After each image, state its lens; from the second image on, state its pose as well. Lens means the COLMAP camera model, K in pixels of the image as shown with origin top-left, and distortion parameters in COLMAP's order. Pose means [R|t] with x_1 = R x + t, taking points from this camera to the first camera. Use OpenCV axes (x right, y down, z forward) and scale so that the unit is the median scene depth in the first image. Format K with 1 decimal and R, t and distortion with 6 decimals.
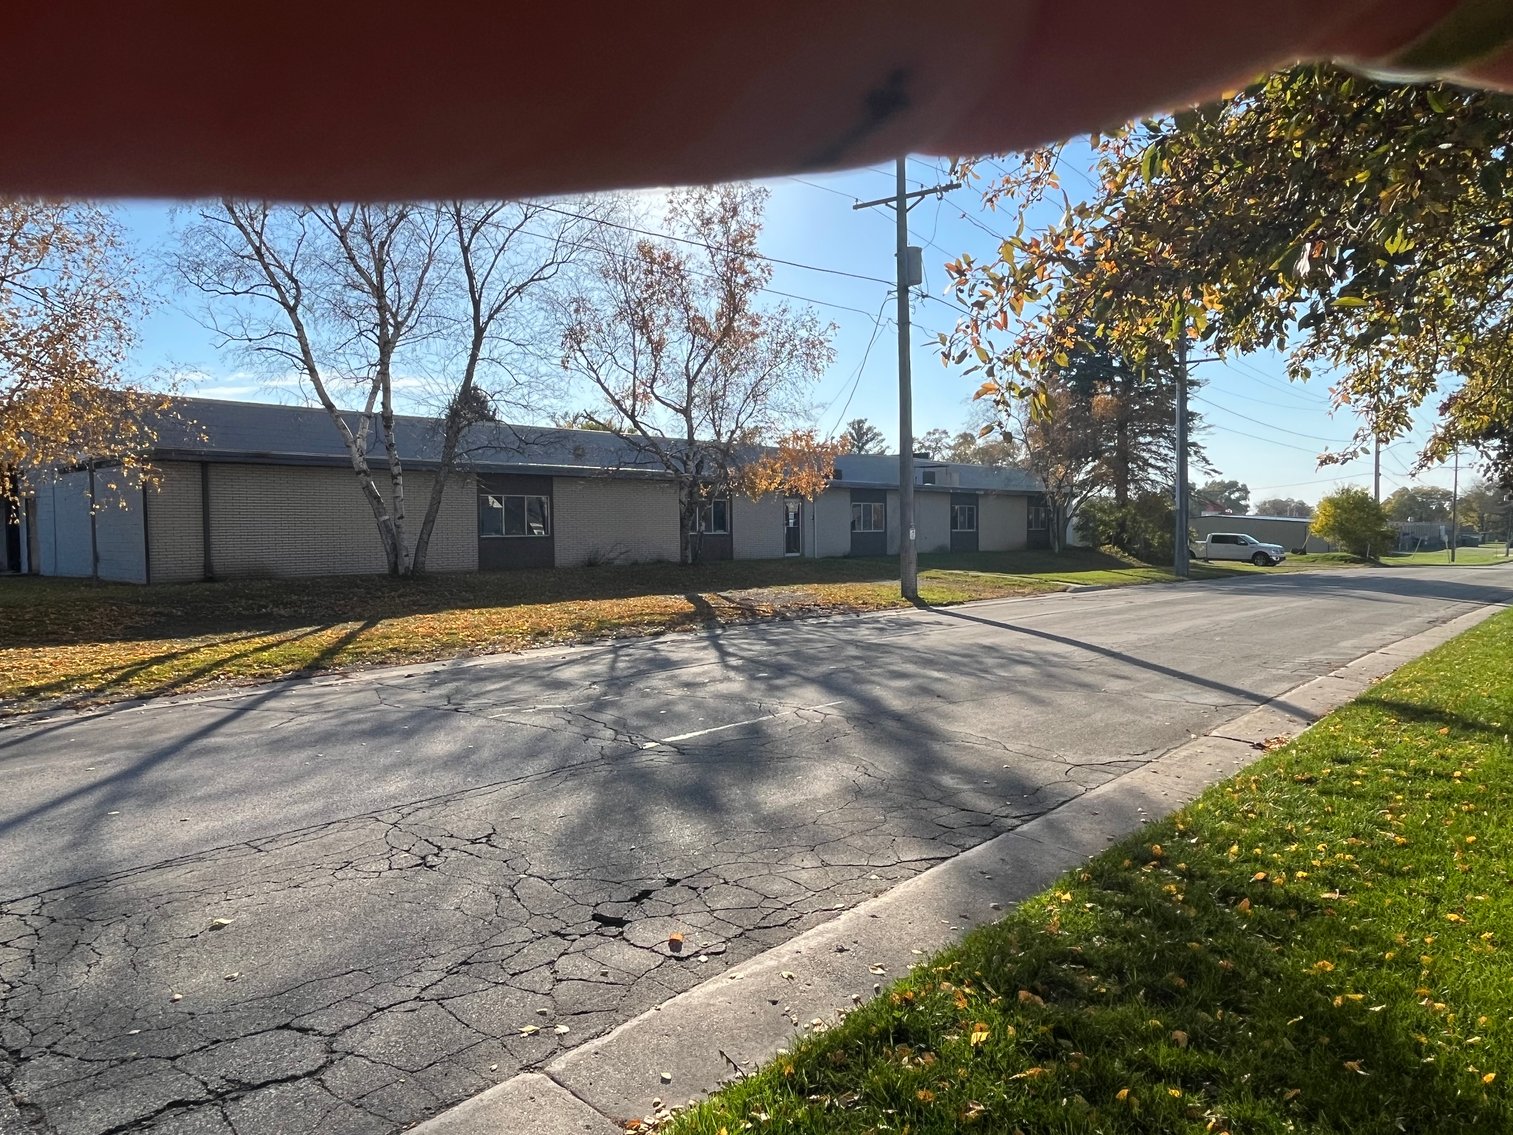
lens RADIAL K [[990.4, 0, 753.4], [0, 990.4, 565.5], [0, 0, 1]] dist [-0.002871, -0.007083]
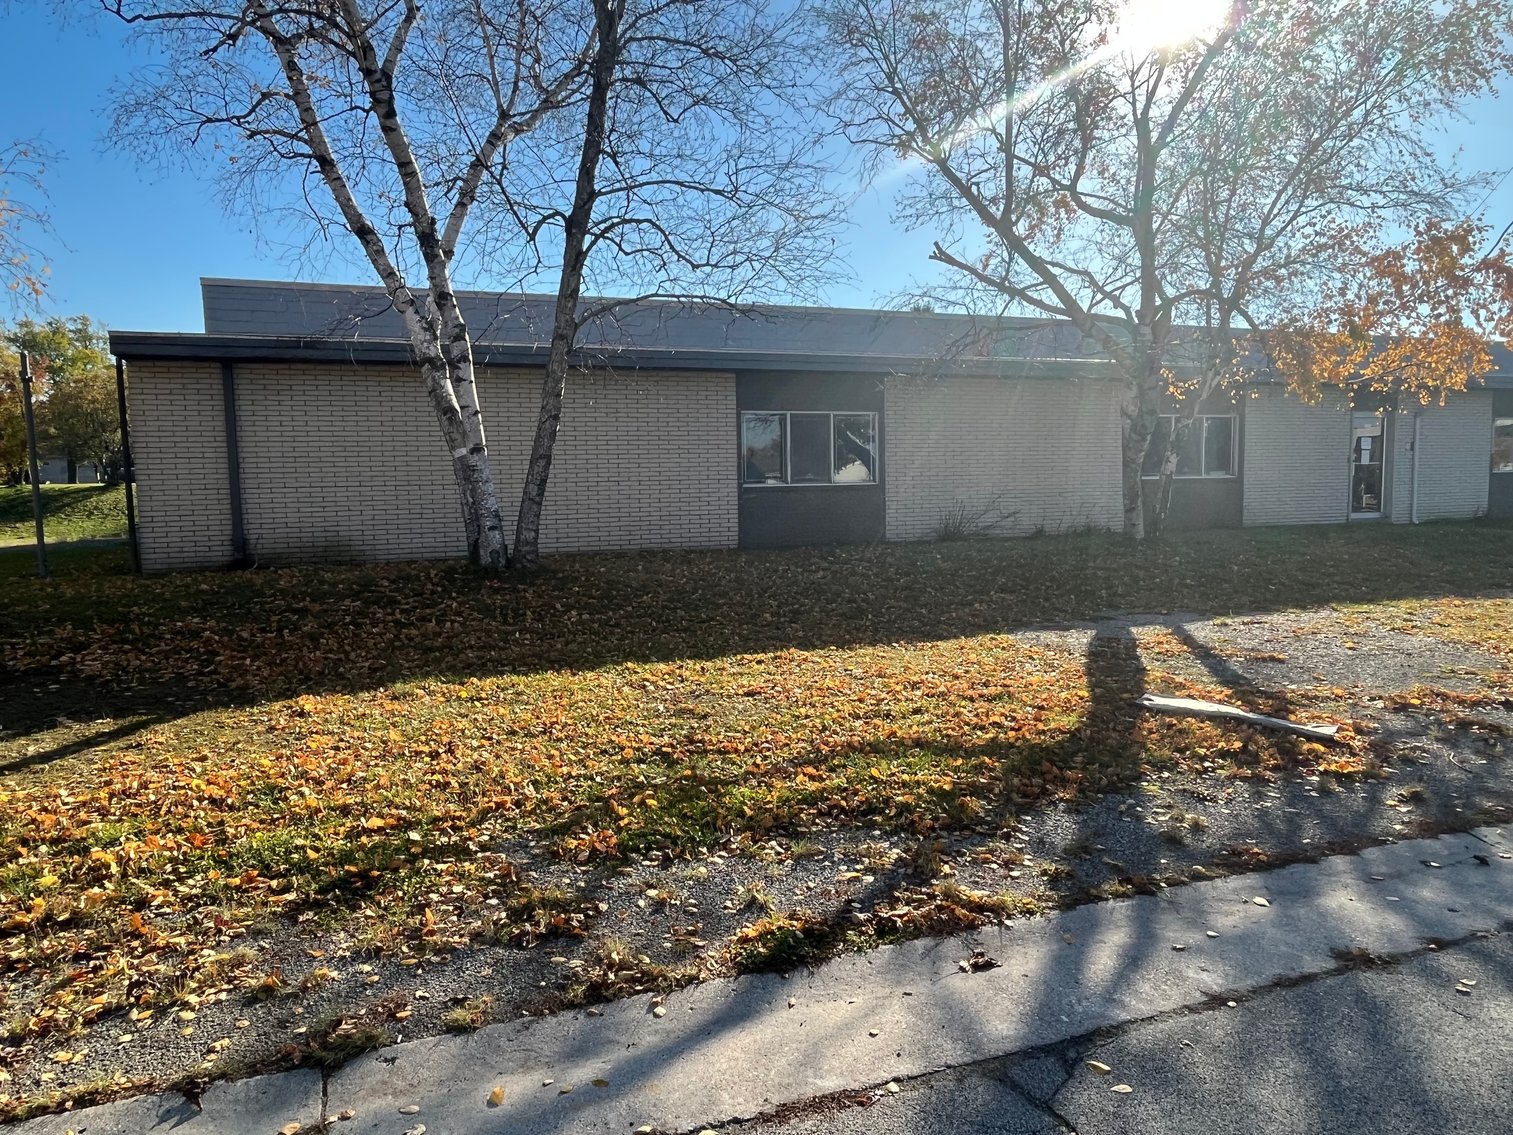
lens RADIAL K [[990.4, 0, 760.2], [0, 990.4, 571.9], [0, 0, 1]] dist [-0.002871, -0.007083]
pose [[0.885854, 0.037385, -0.462455, -0.008071], [-0.008725, 0.997914, 0.063958, -0.030194], [0.463881, -0.052622, 0.884333, 0.904034]]
